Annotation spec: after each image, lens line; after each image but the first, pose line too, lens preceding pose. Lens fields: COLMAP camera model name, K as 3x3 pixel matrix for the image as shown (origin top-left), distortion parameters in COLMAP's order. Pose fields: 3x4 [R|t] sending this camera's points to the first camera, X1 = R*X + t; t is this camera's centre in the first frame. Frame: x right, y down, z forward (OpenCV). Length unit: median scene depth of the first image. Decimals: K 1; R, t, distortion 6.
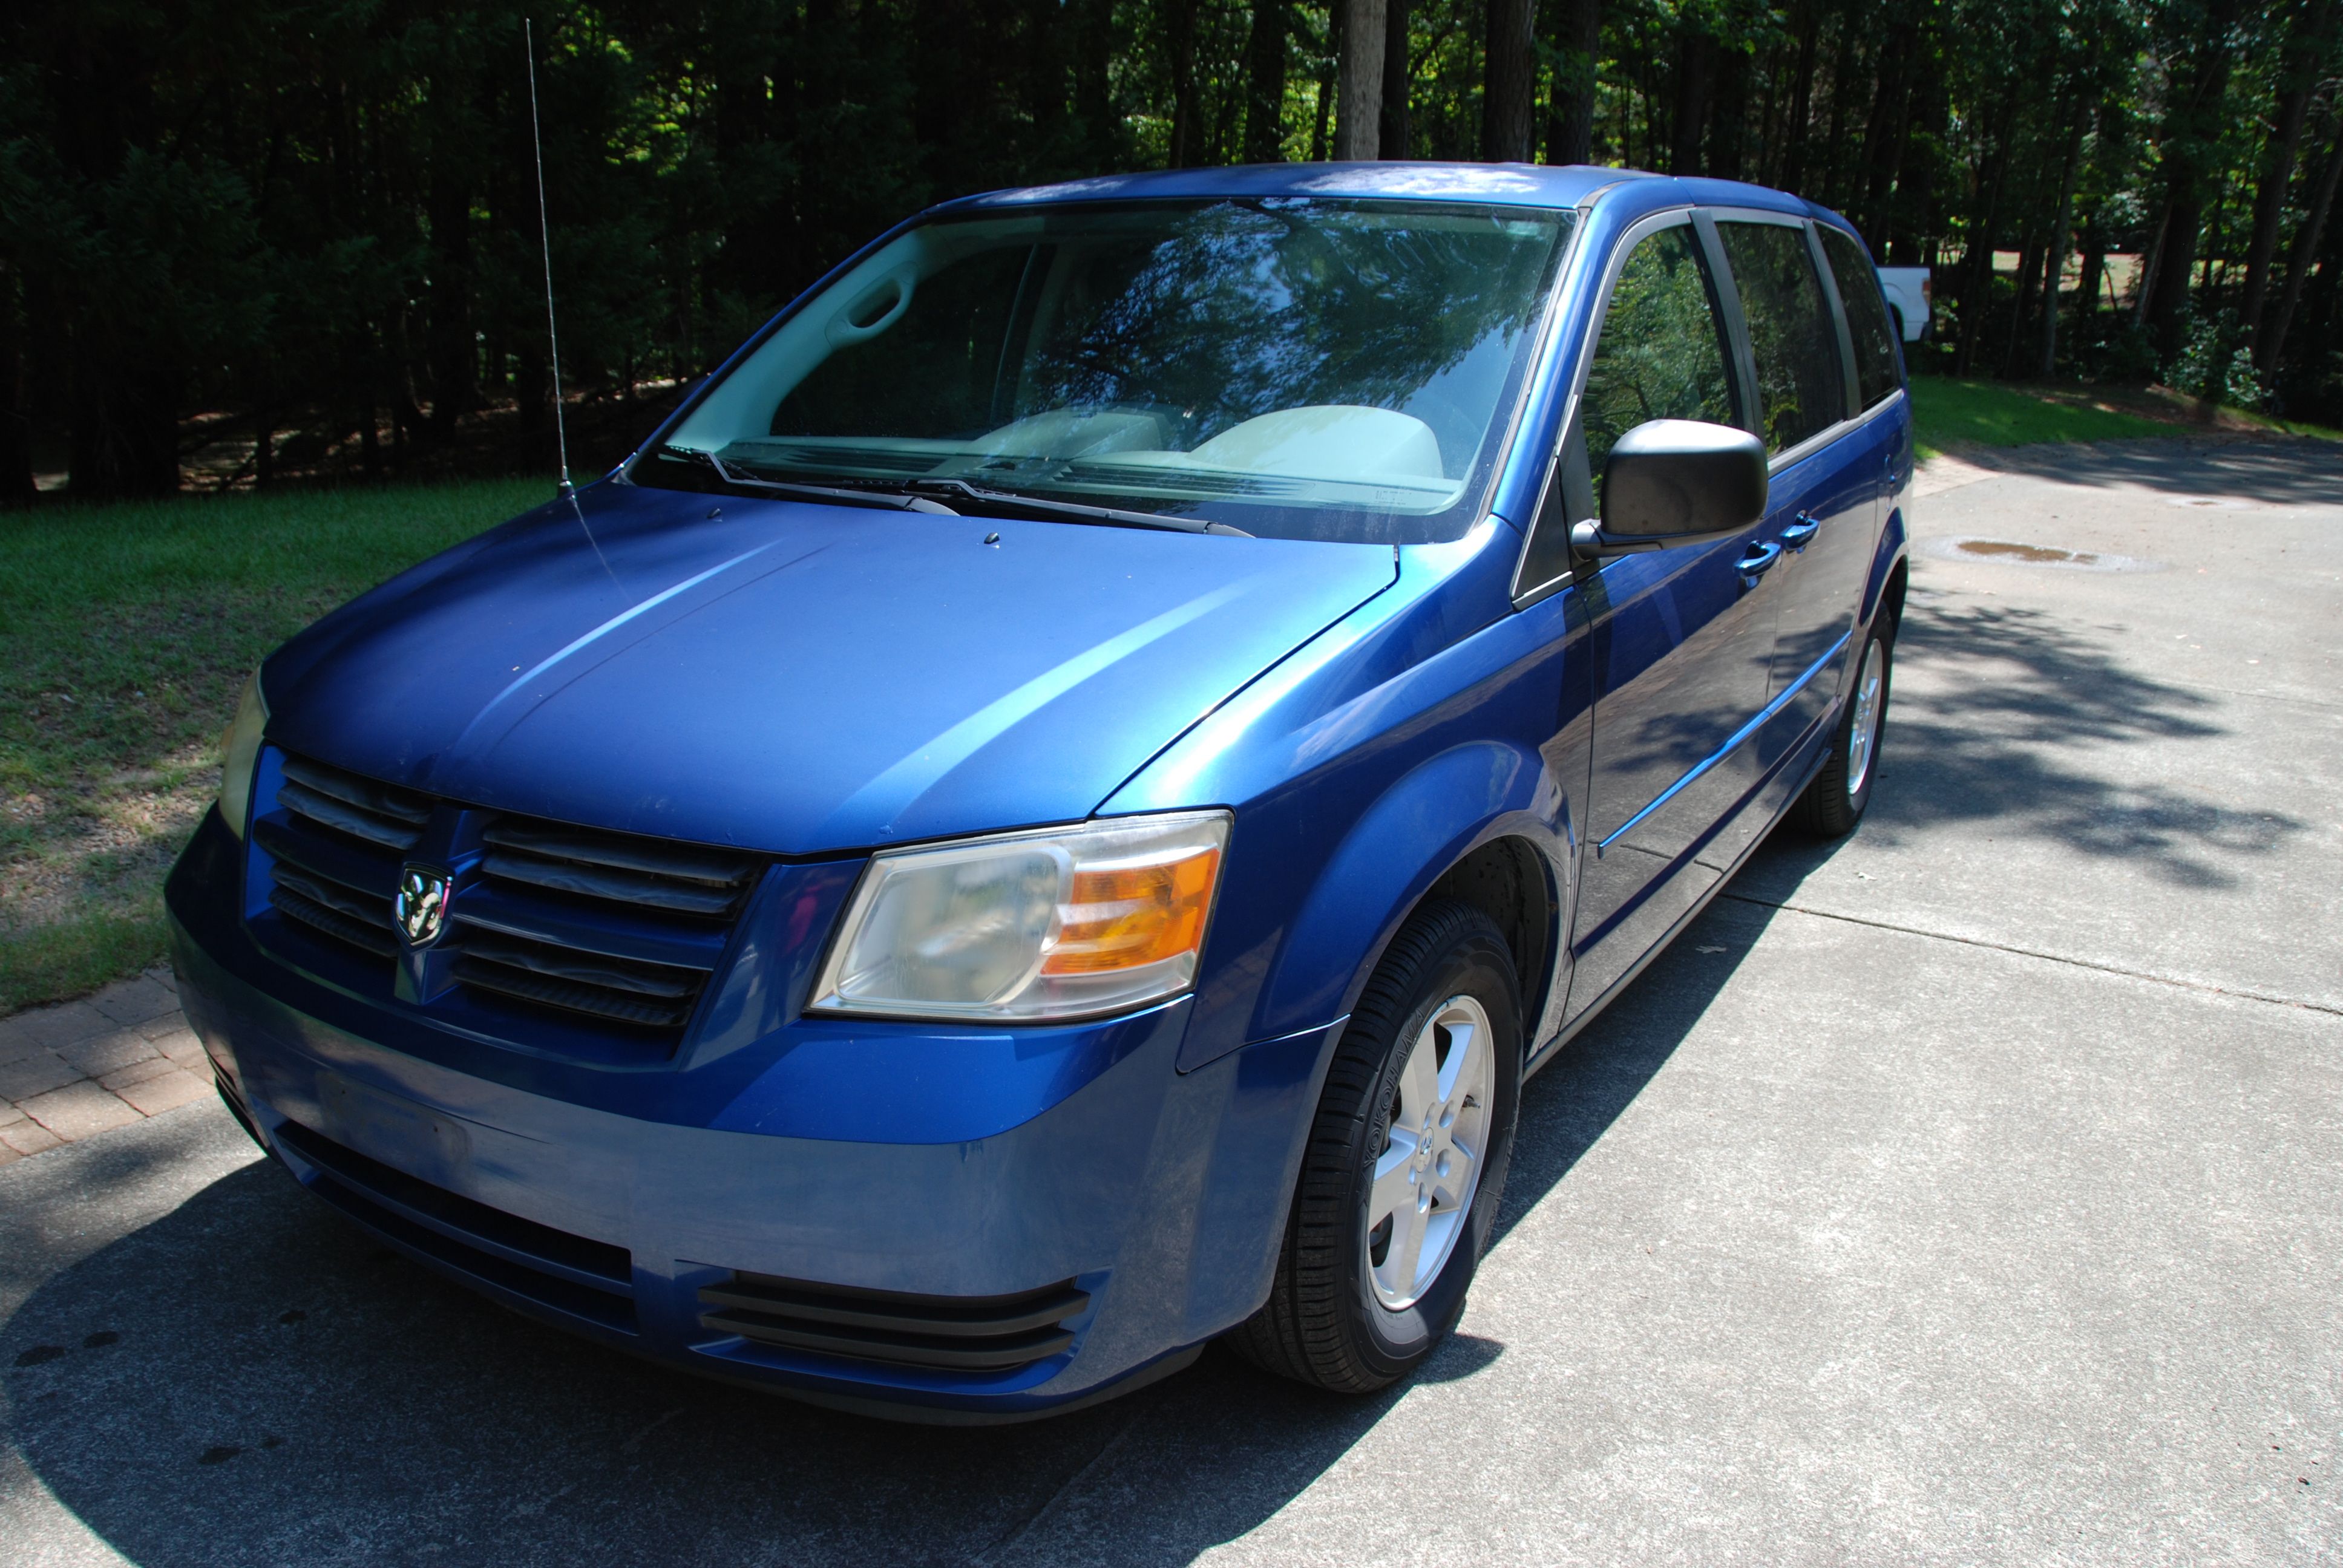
lens RADIAL K [[1835.5, 0, 1171.6], [0, 1835.5, 797.8], [0, 0, 1]] dist [-0.164203, 0.122649]
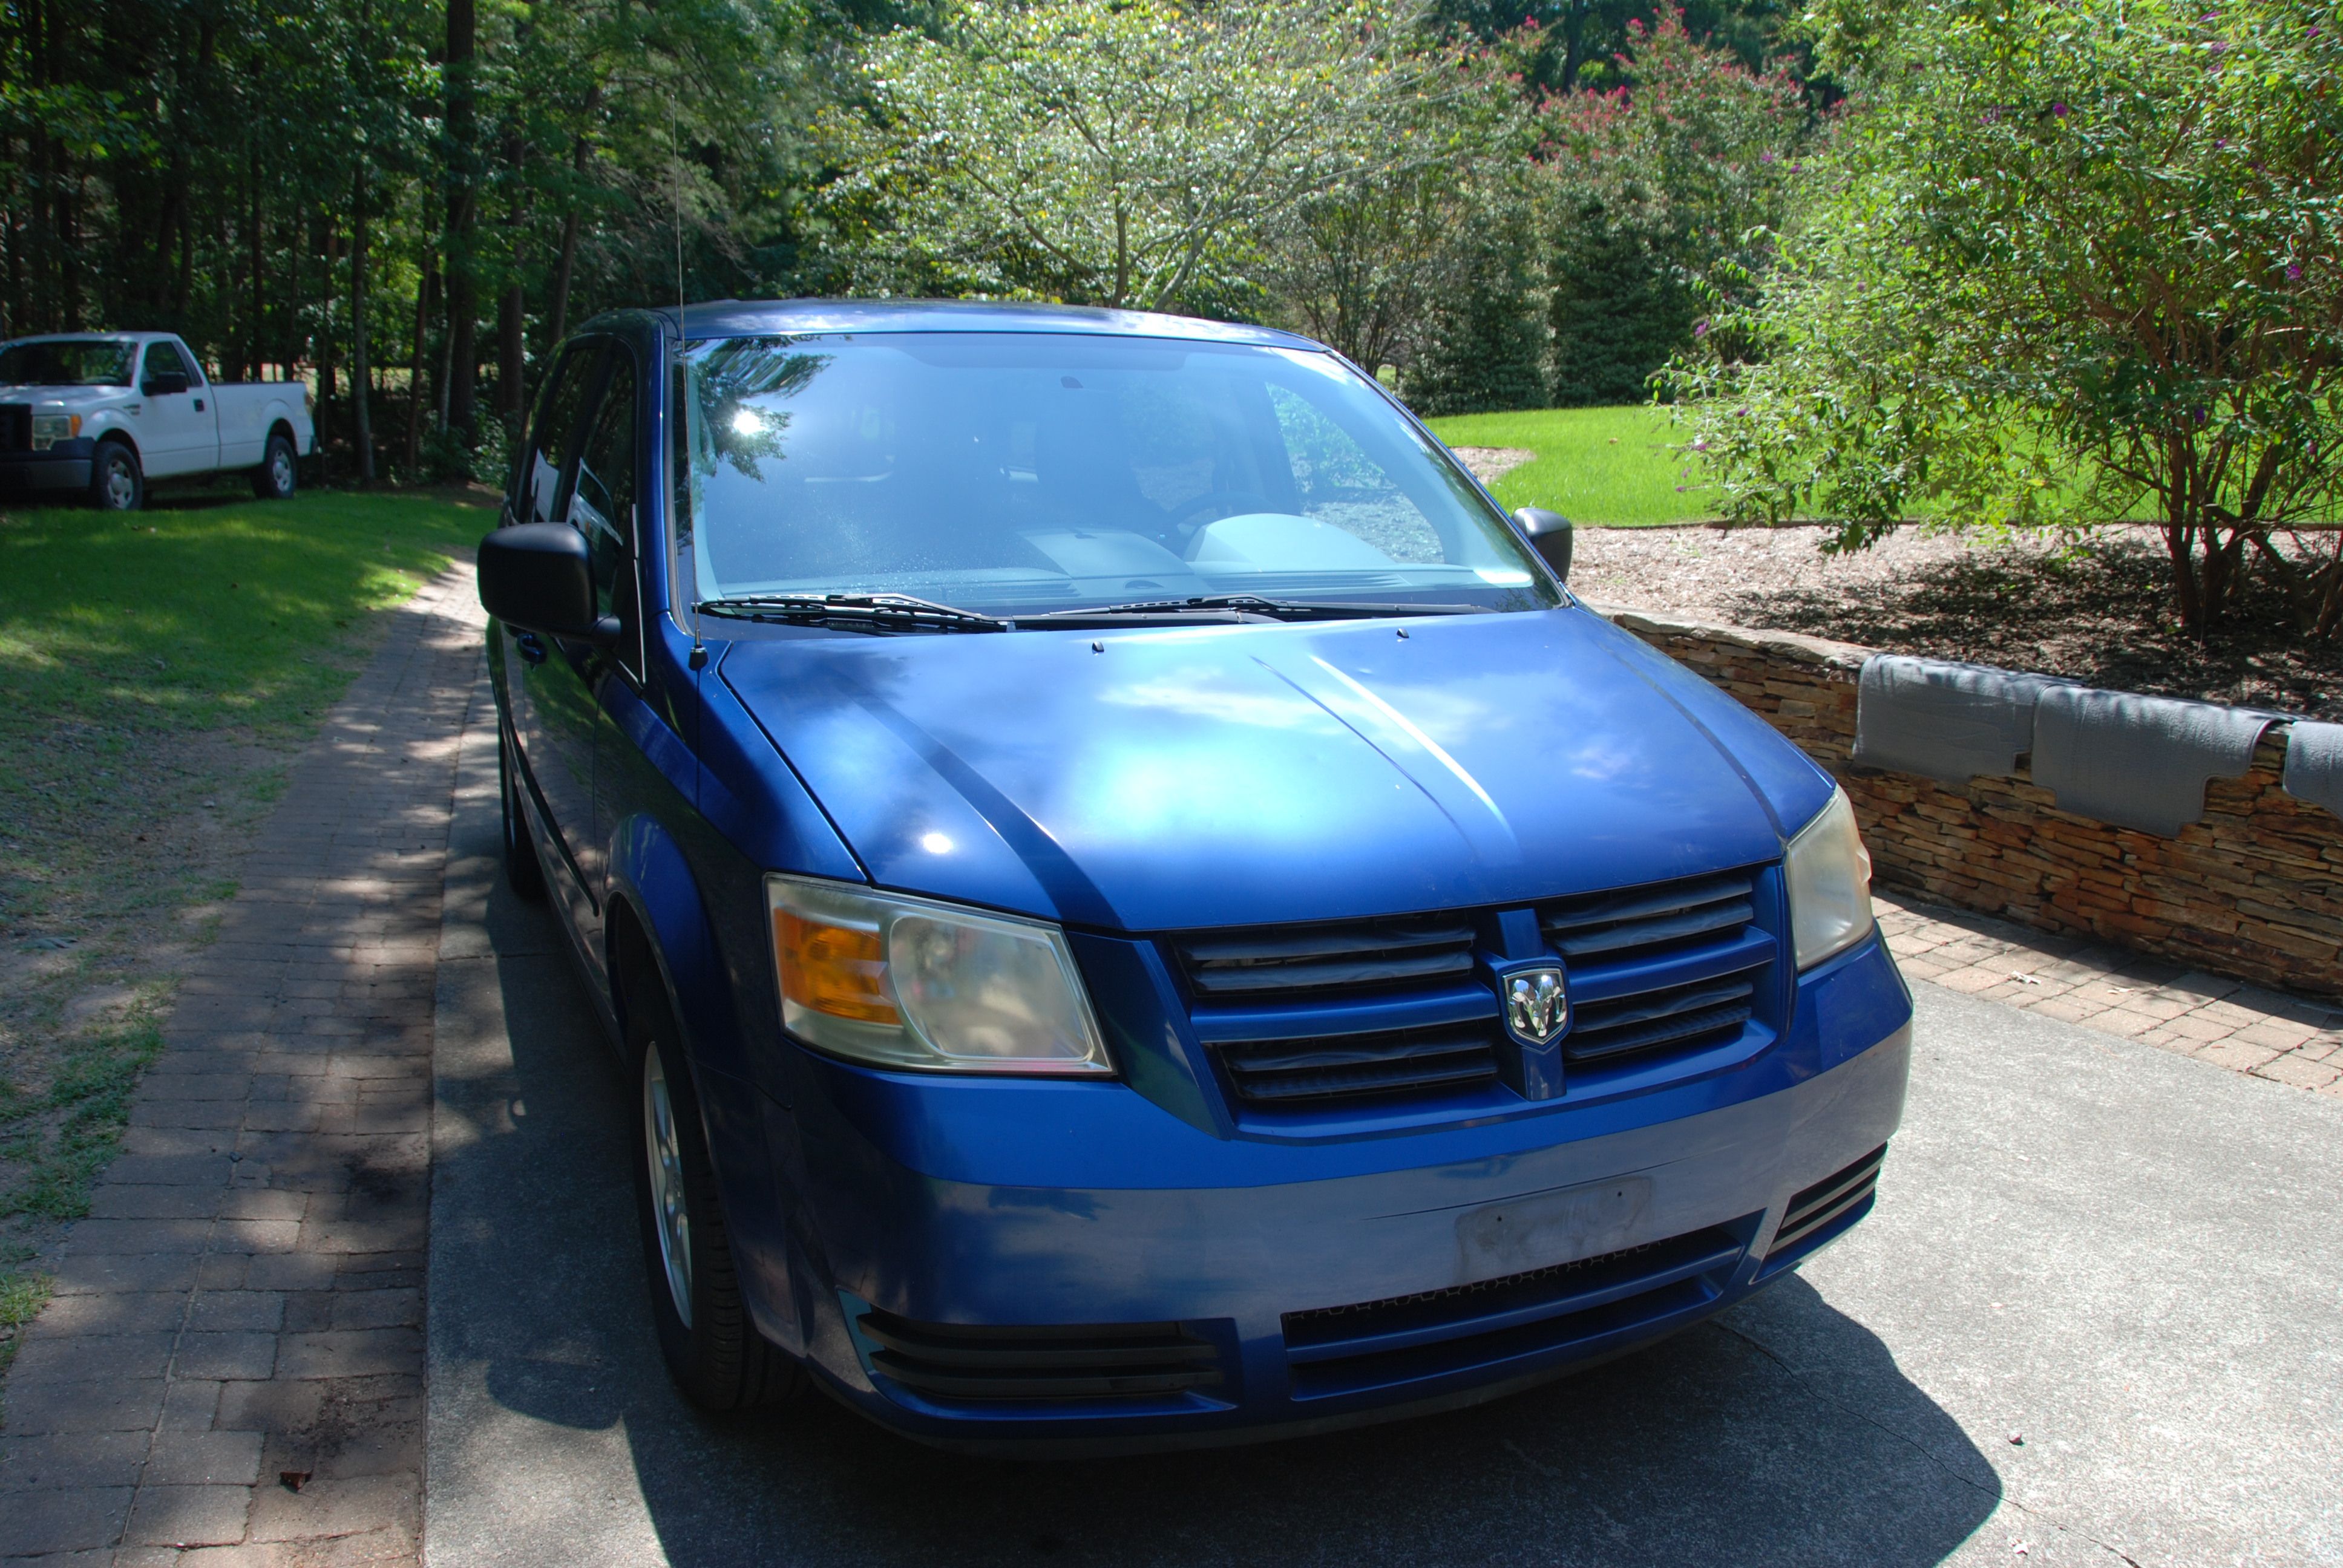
lens RADIAL K [[1856.0, 0, 1157.8], [0, 1856.0, 804.3], [0, 0, 1]] dist [-0.160066, 0.128856]
pose [[0.576014, -0.174934, 0.798503, -0.923094], [0.221302, 0.973727, 0.053681, -0.106694], [-0.786914, 0.145789, 0.599593, 0.340000]]
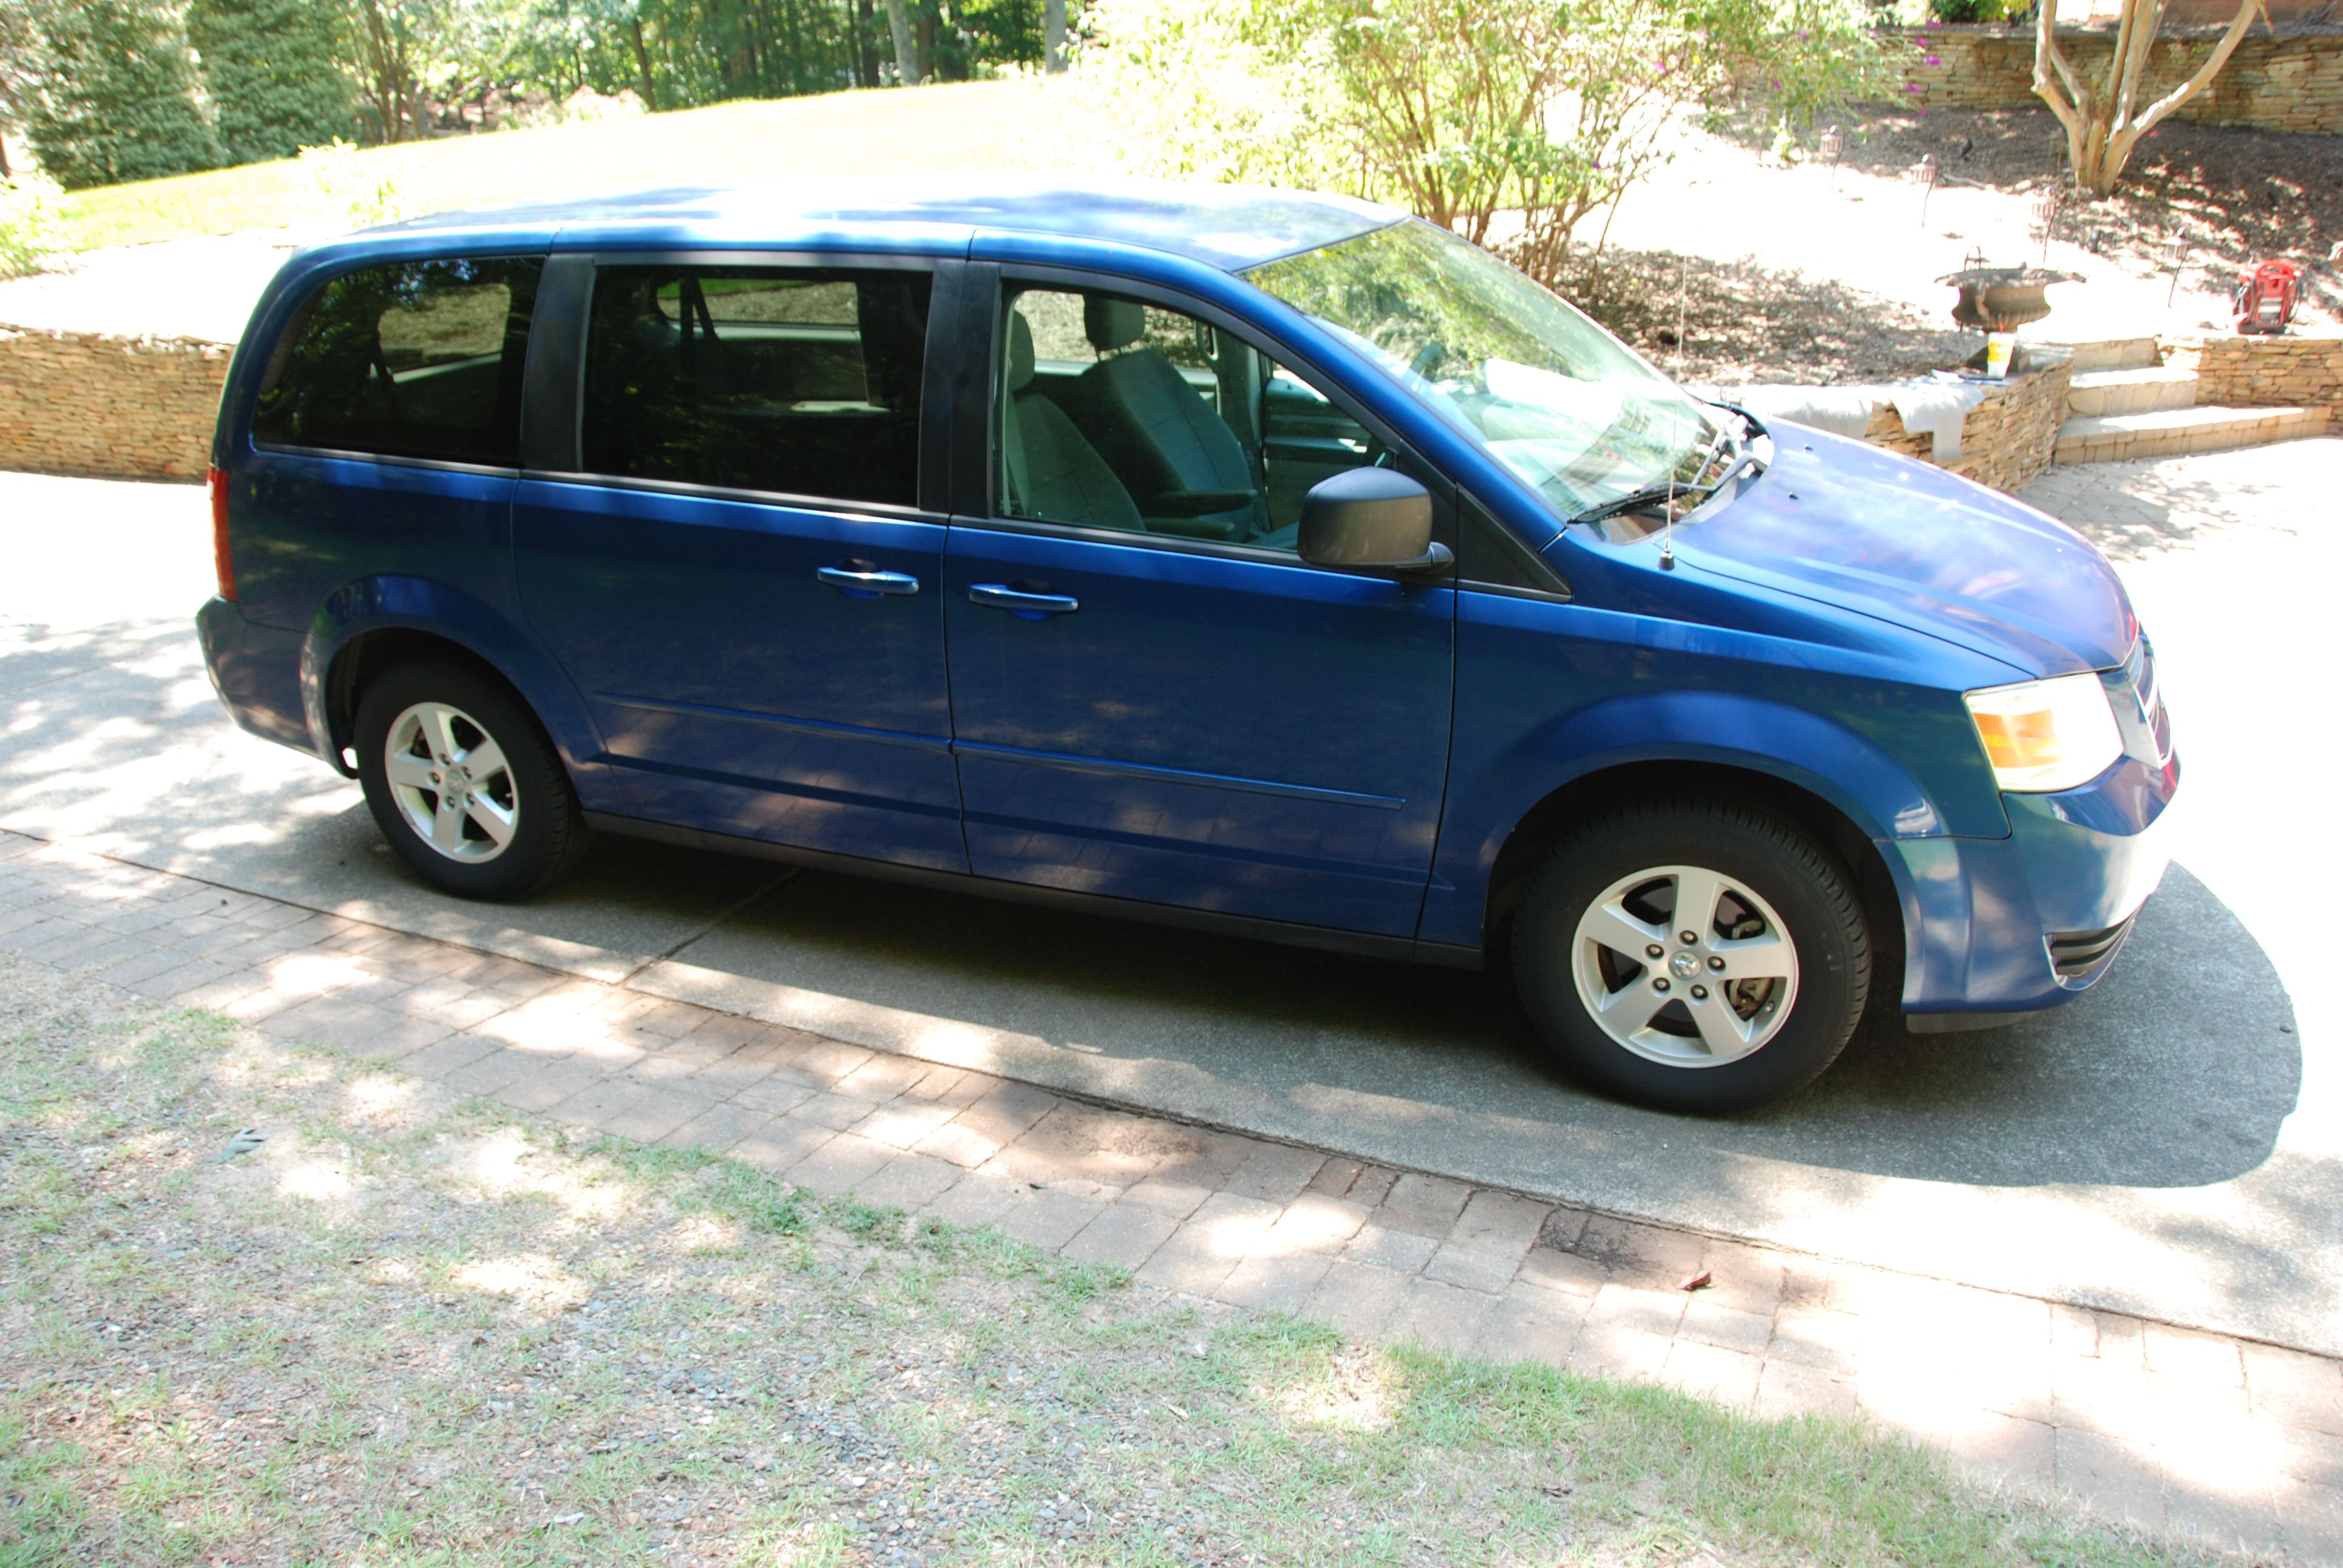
lens RADIAL K [[1856.0, 0, 1157.8], [0, 1856.0, 804.3], [0, 0, 1]] dist [-0.160066, 0.128856]
pose [[-0.184434, -0.374479, 0.908708, -1.380700], [0.297460, 0.859940, 0.414755, -0.649434], [-0.936751, 0.346798, -0.047209, 1.528299]]
